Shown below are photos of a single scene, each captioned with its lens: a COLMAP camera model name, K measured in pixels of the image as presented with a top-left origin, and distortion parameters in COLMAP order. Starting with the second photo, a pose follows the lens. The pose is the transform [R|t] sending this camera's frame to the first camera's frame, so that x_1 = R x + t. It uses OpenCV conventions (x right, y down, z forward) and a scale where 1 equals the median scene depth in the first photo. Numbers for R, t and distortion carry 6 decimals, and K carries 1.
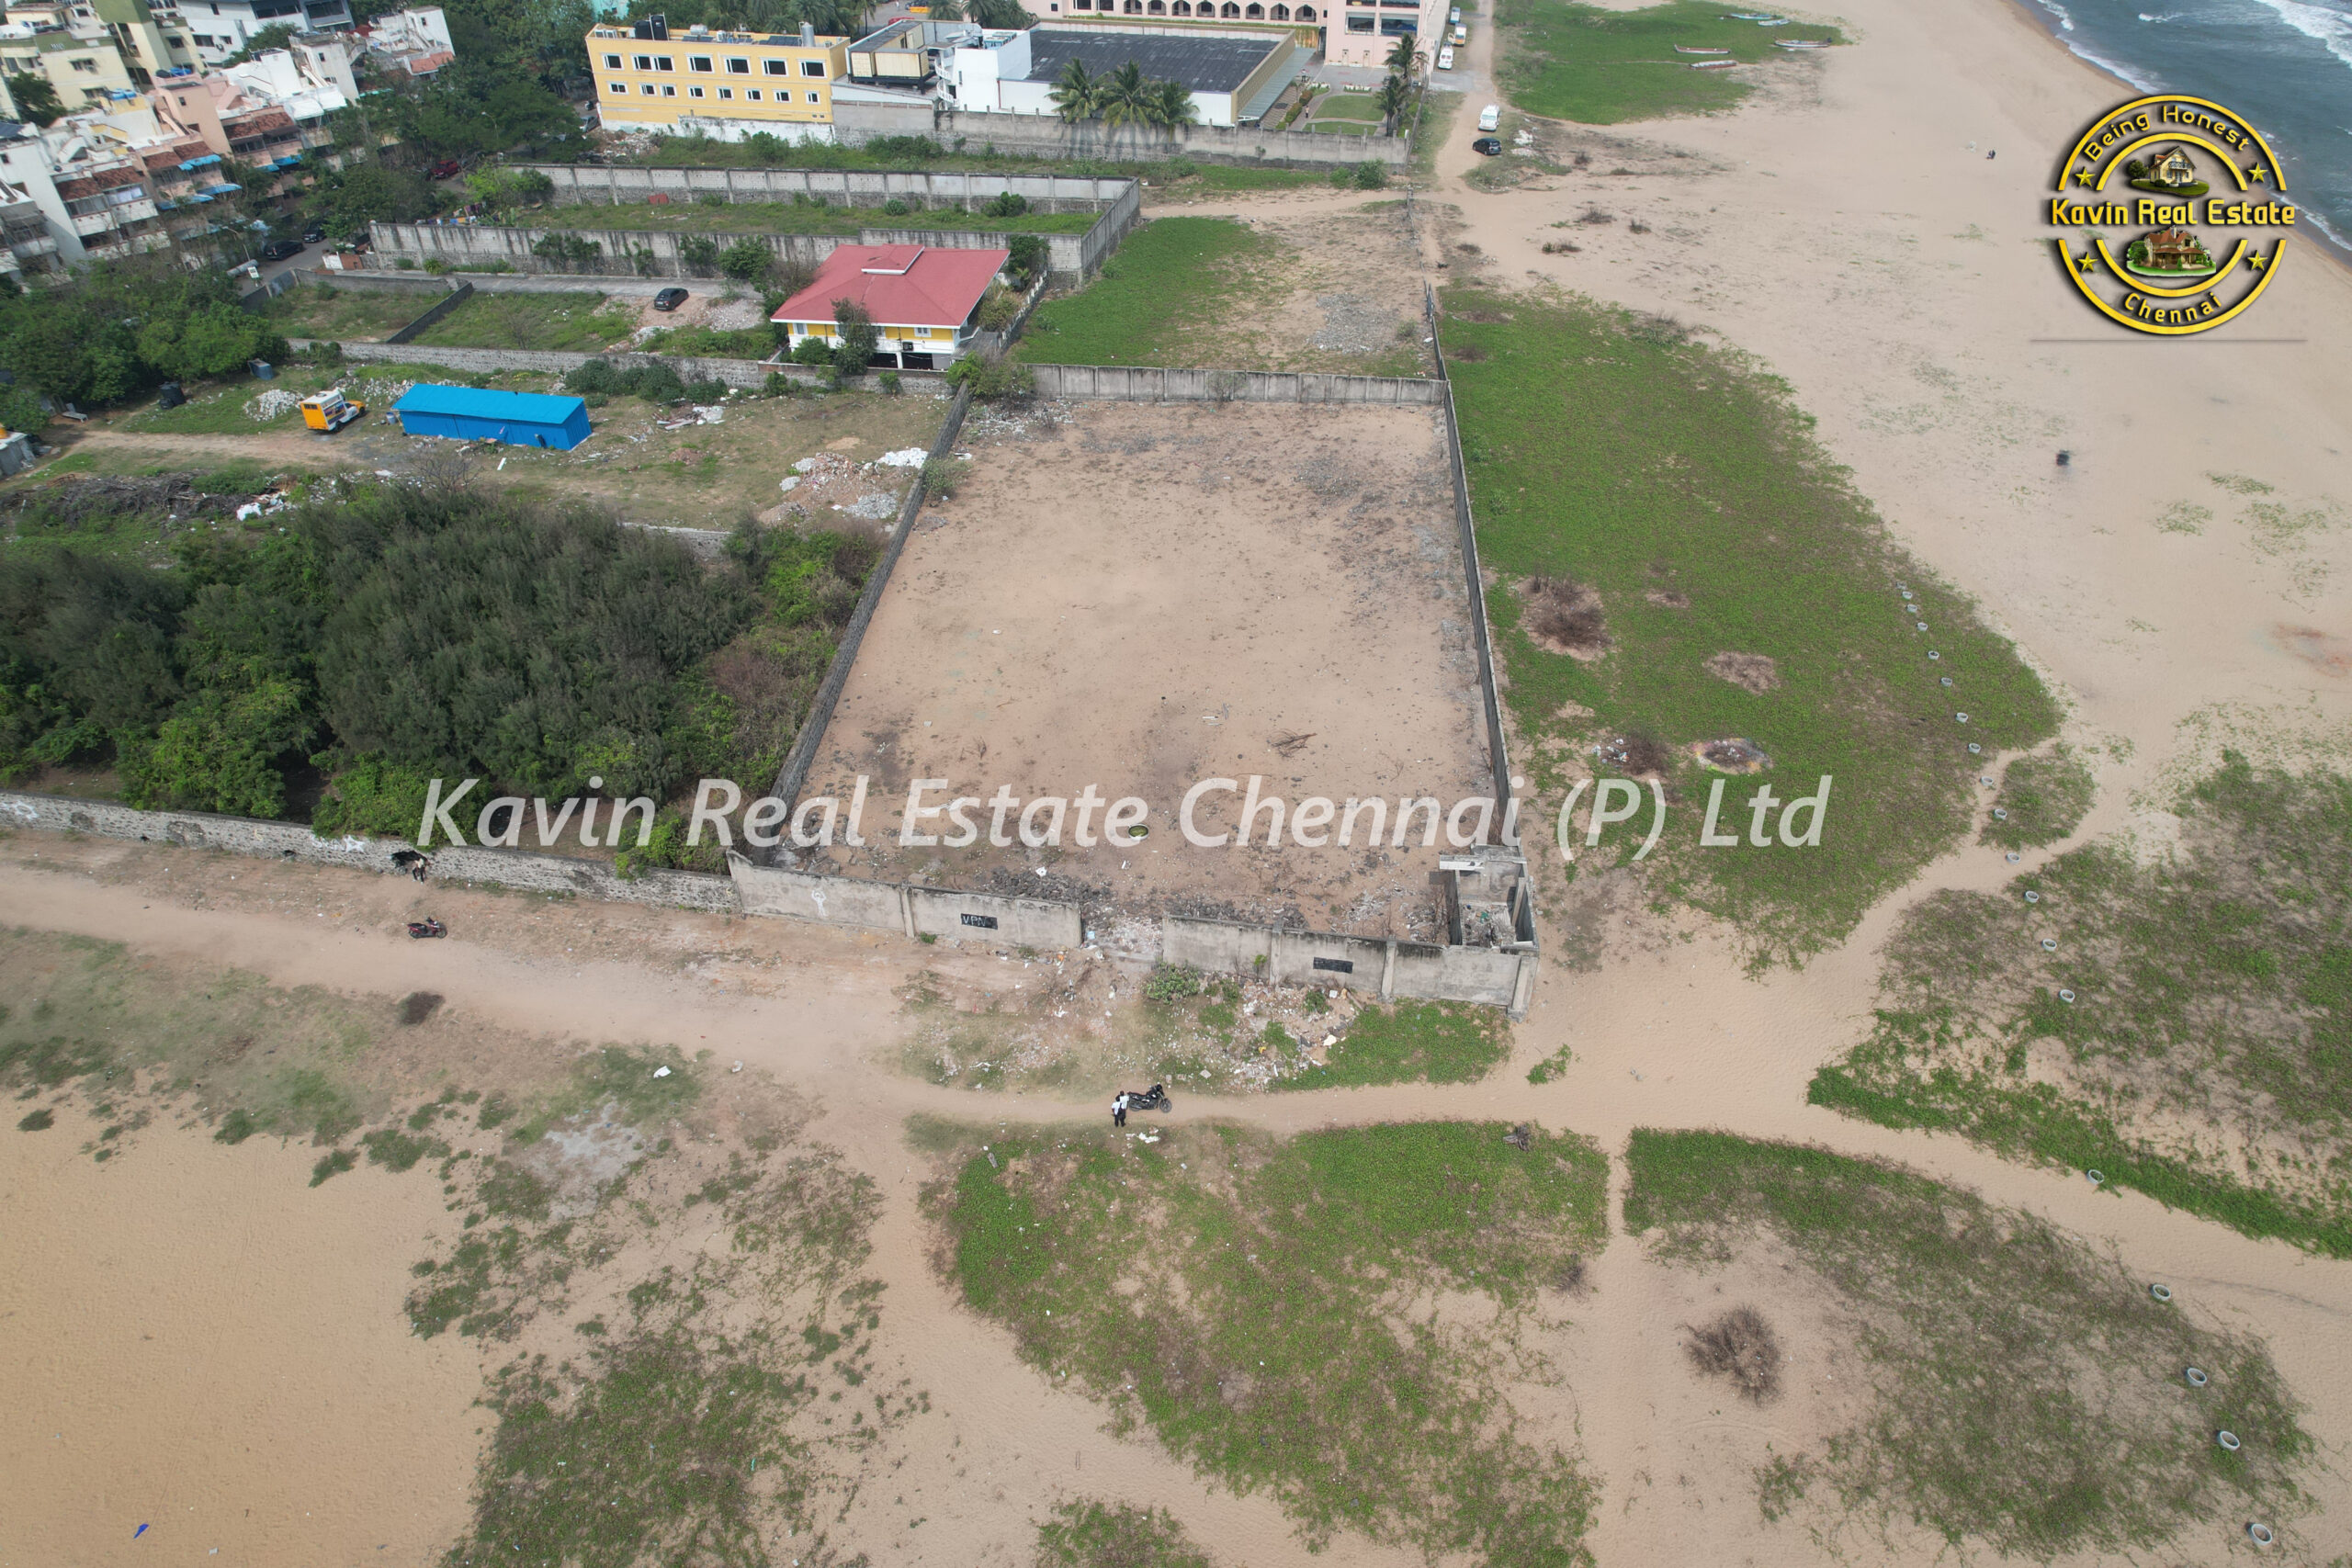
lens RADIAL K [[1499.6, 0, 1188.5], [0, 1499.6, 790.4], [0, 0, 1]] dist [-0.074943, 0.062632]
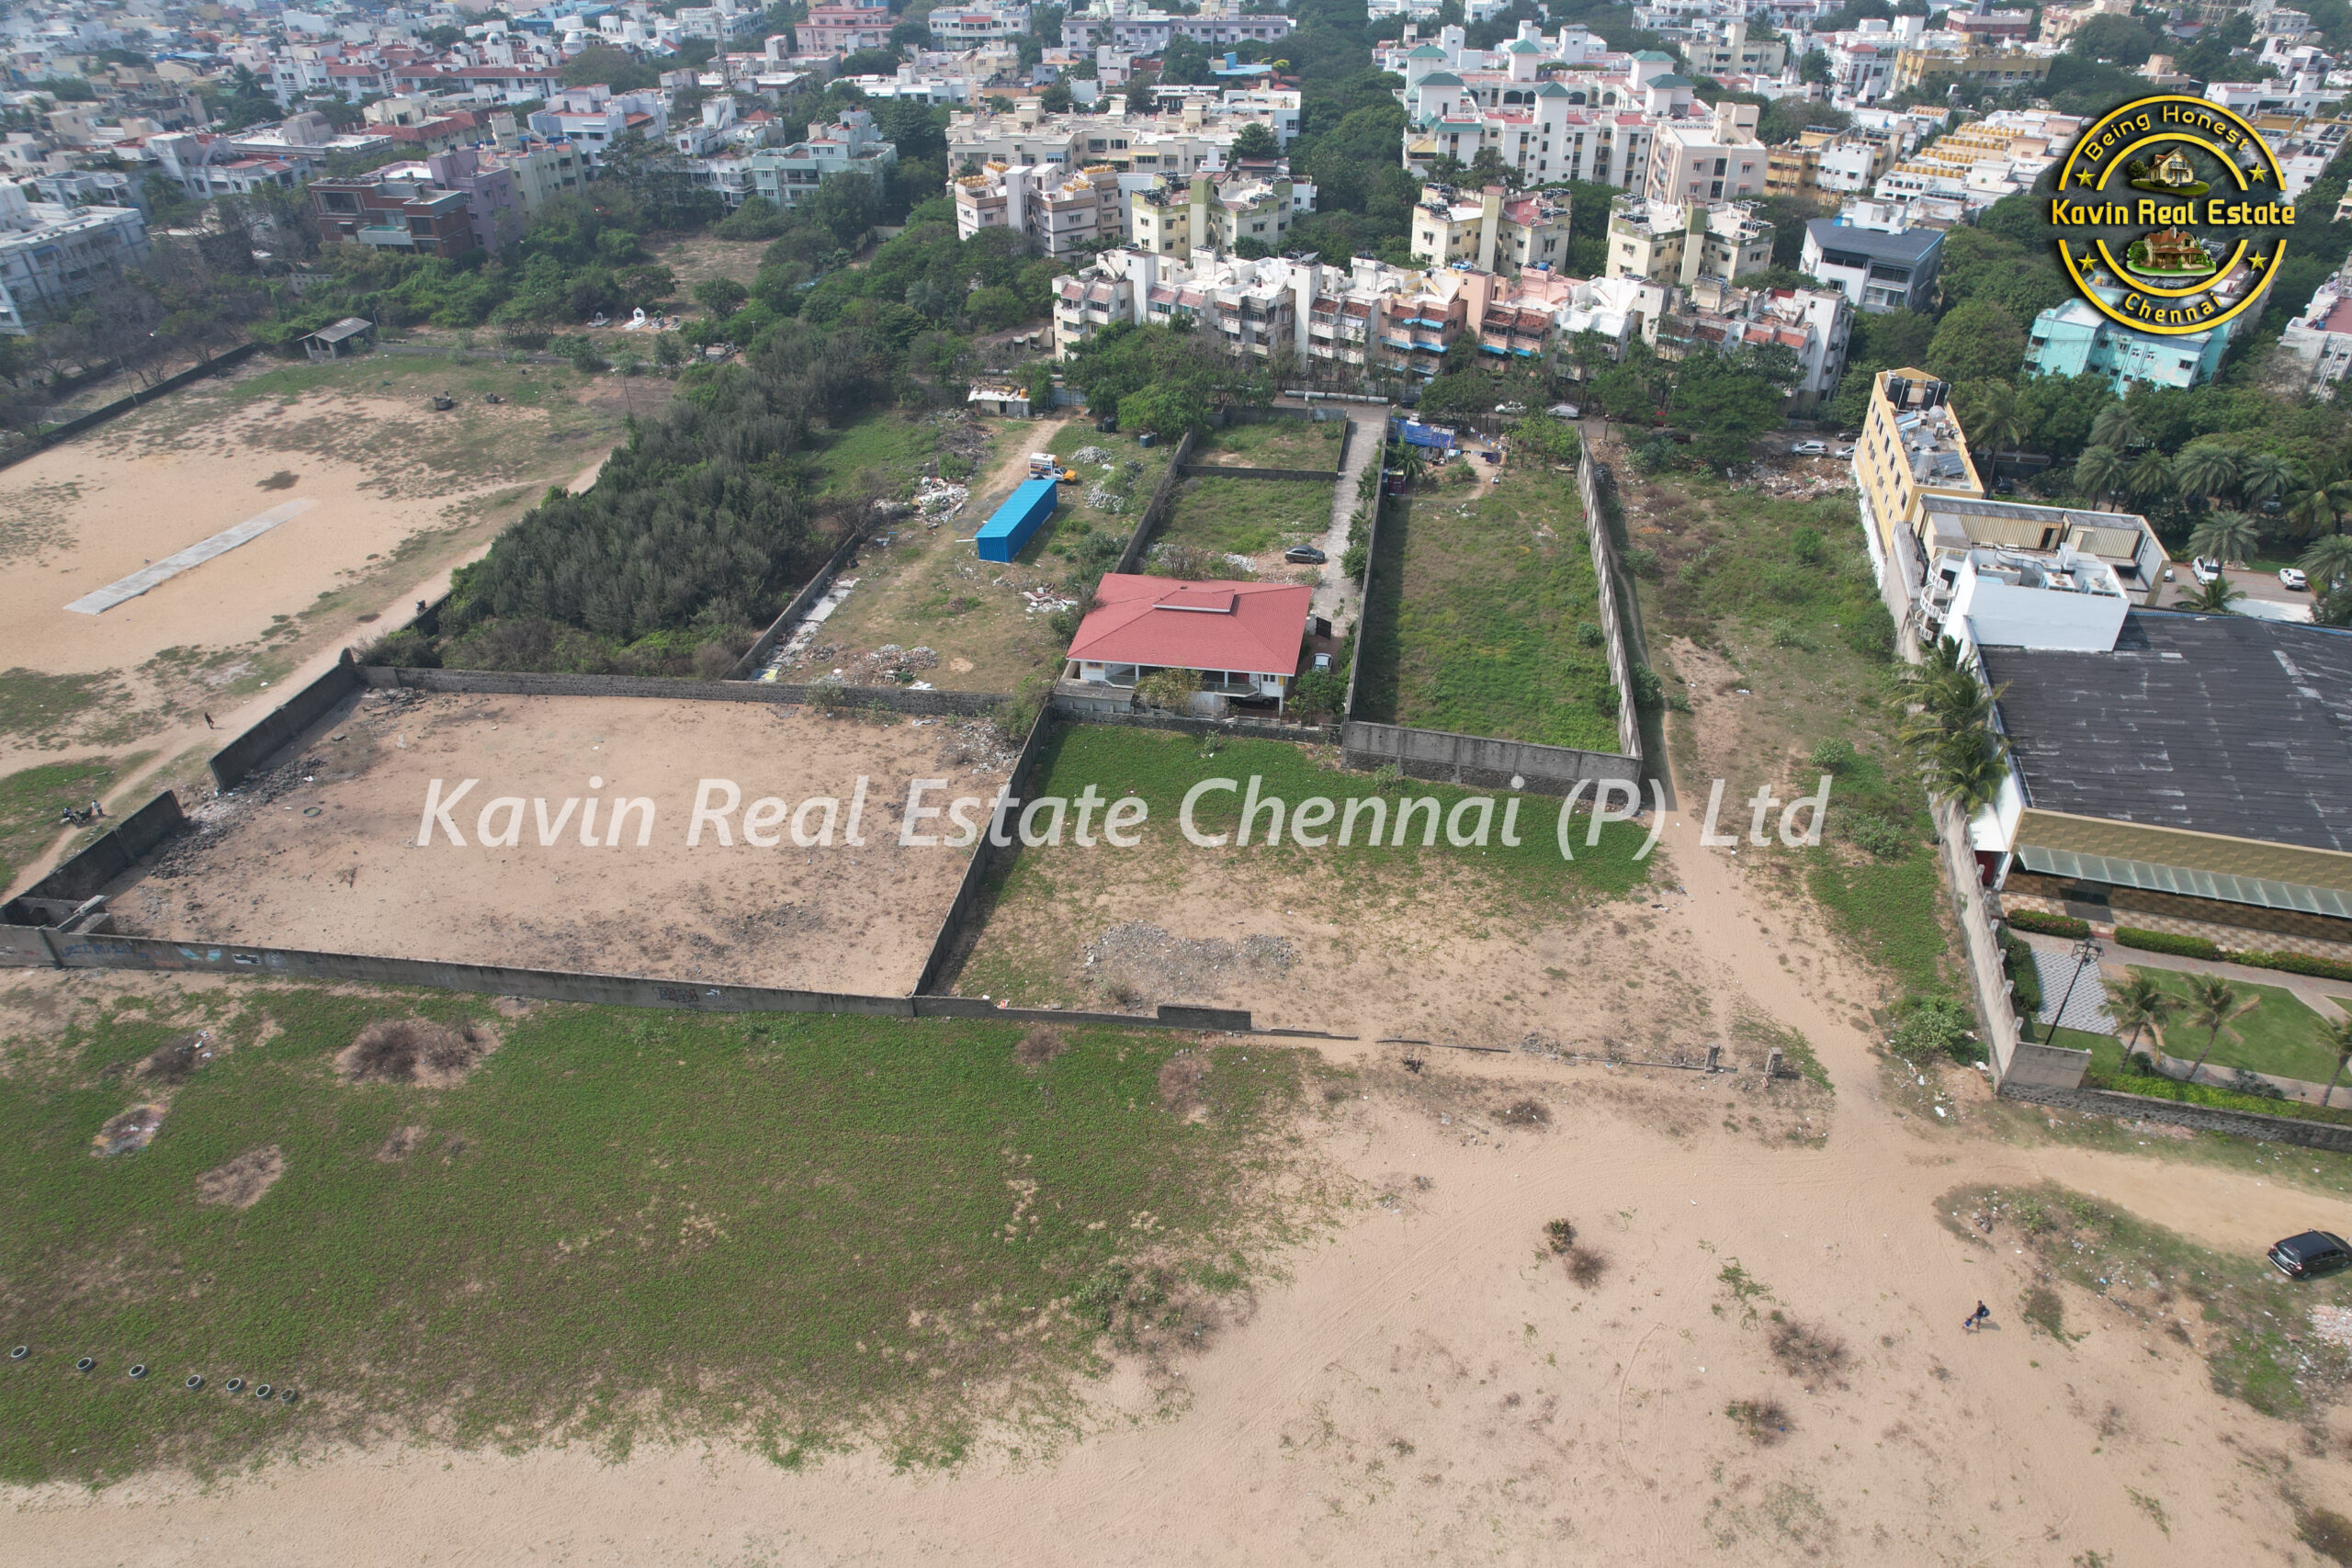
lens RADIAL K [[1499.6, 0, 1179.4], [0, 1499.6, 799.5], [0, 0, 1]] dist [-0.074943, 0.062632]
pose [[-0.038007, 0.565332, -0.823988, 0.866670], [-0.609424, 0.640374, 0.467465, -0.909699], [0.791933, 0.519925, 0.320188, 0.922498]]
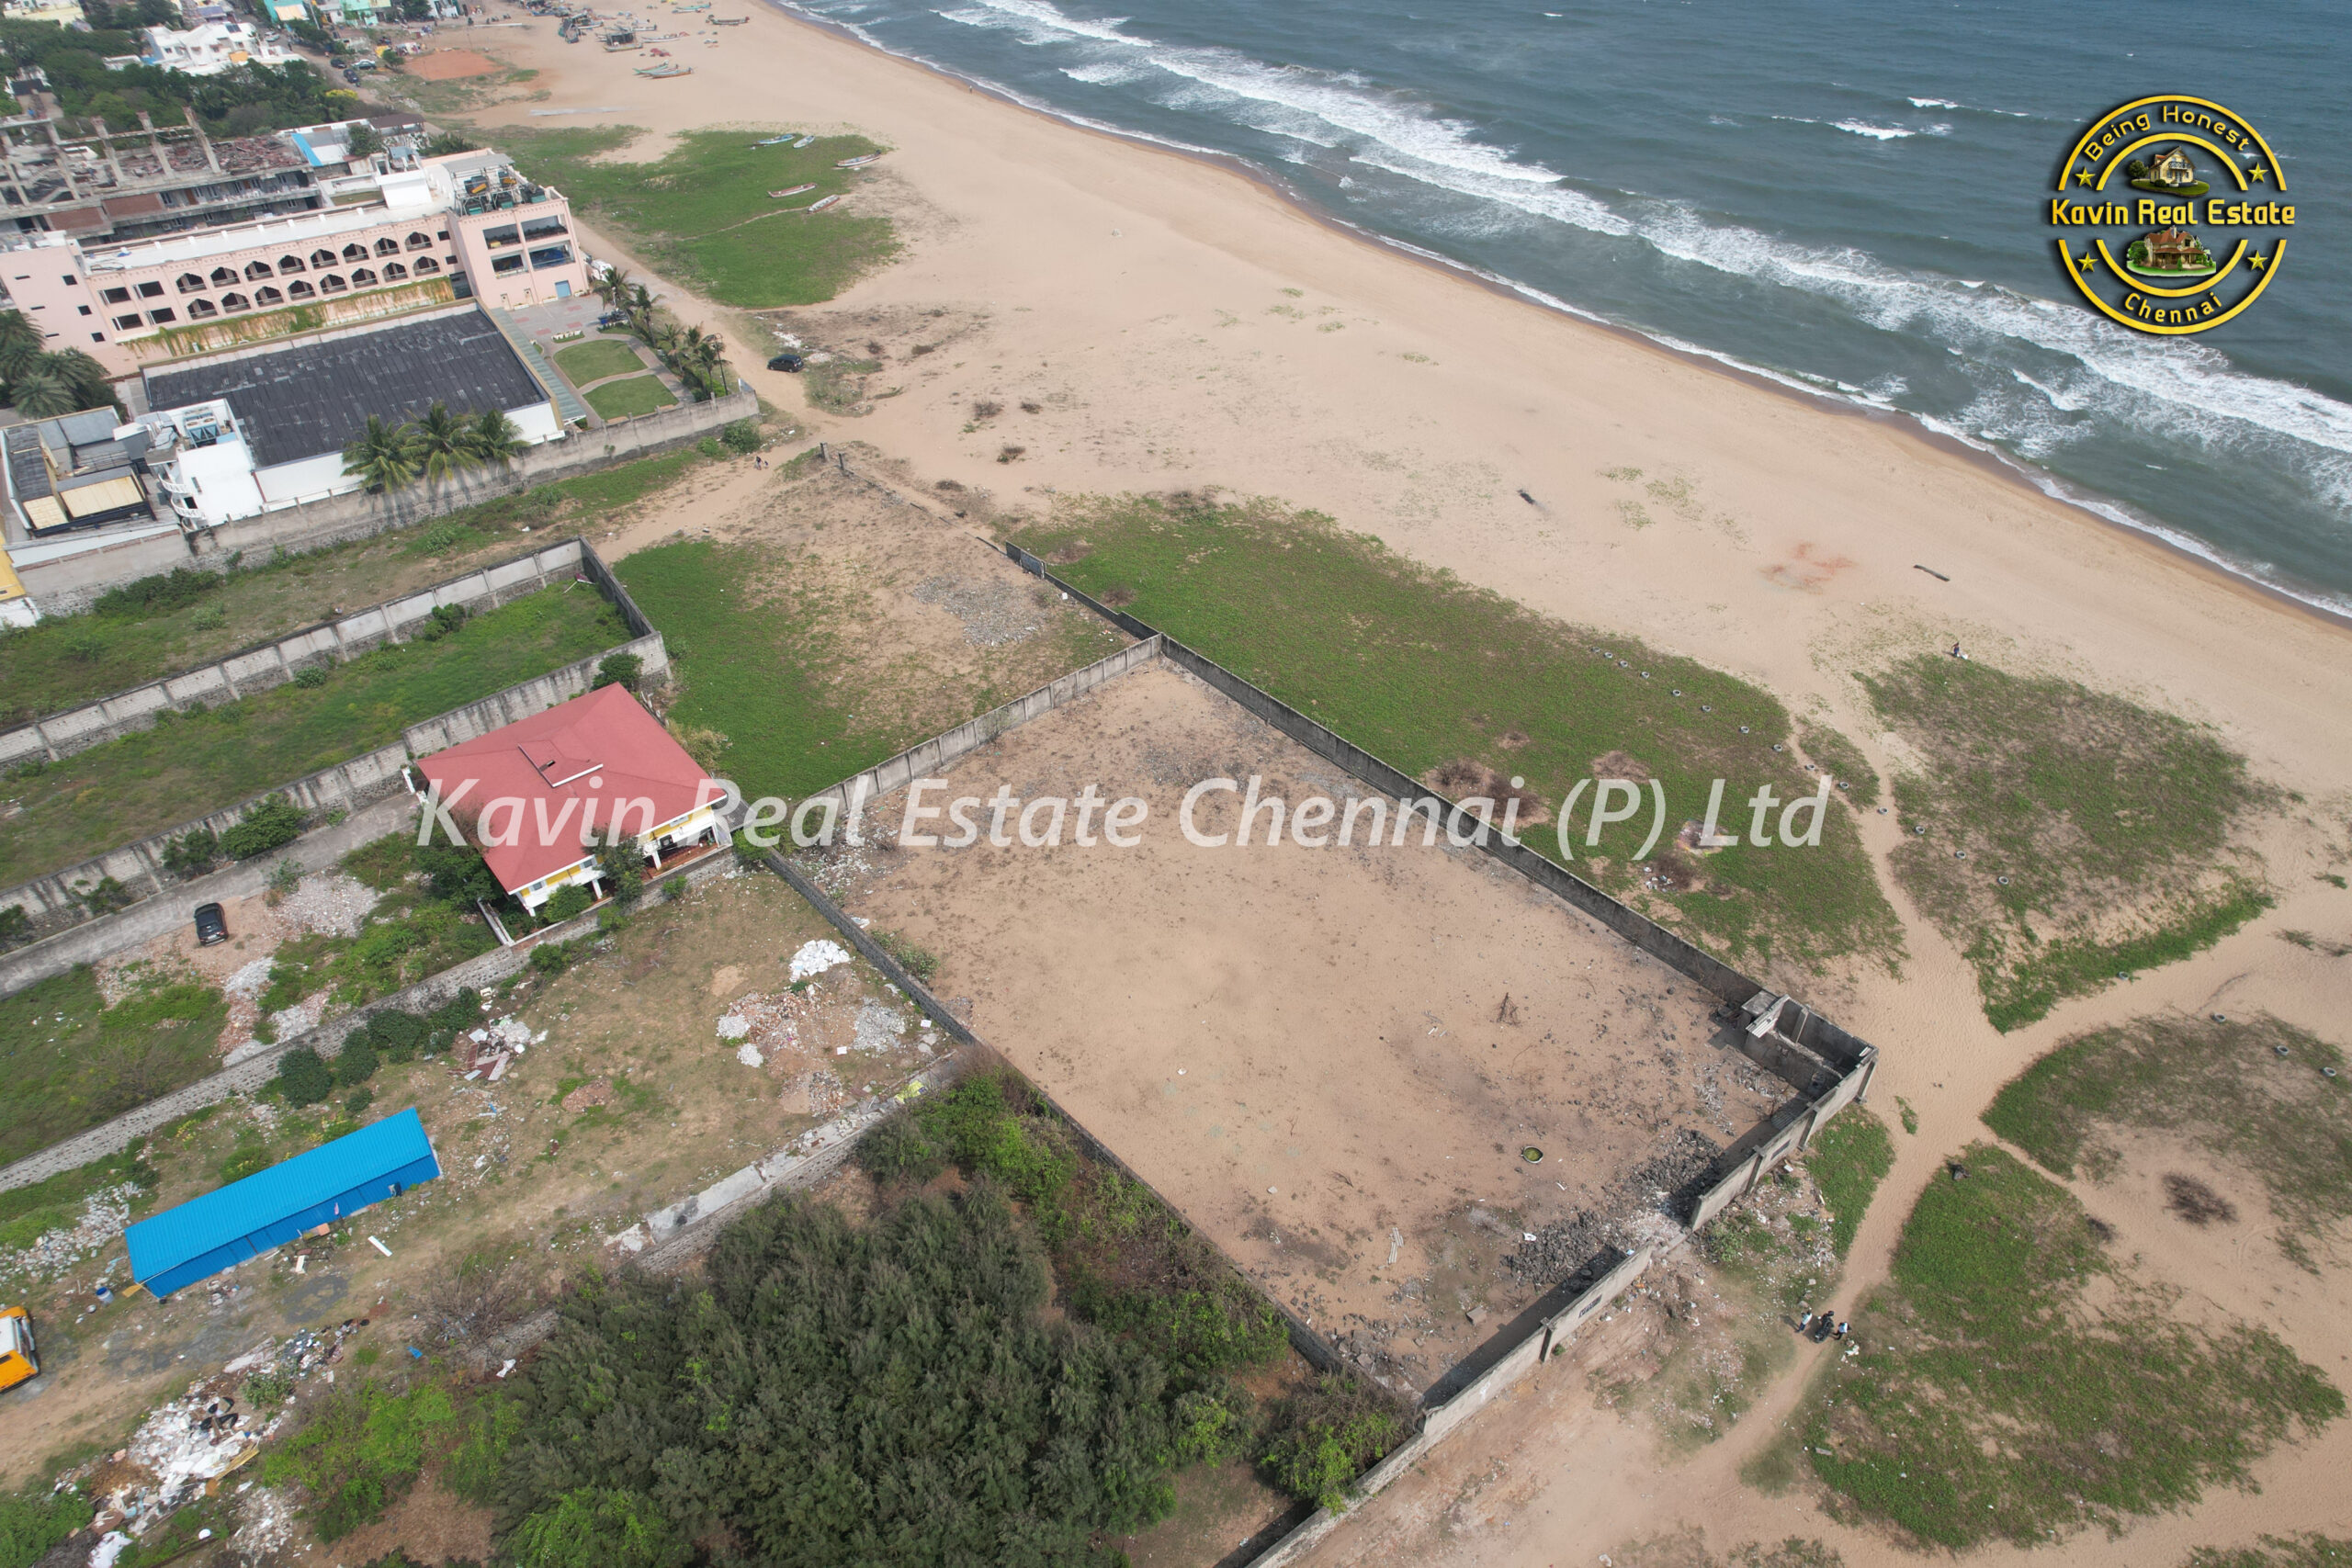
lens RADIAL K [[1499.6, 0, 1172.0], [0, 1499.6, 794.4], [0, 0, 1]] dist [-0.074943, 0.062632]
pose [[0.683456, -0.460184, 0.566673, -0.557251], [0.456368, 0.875226, 0.160336, -0.392304], [-0.569751, 0.149029, 0.808192, 0.158759]]
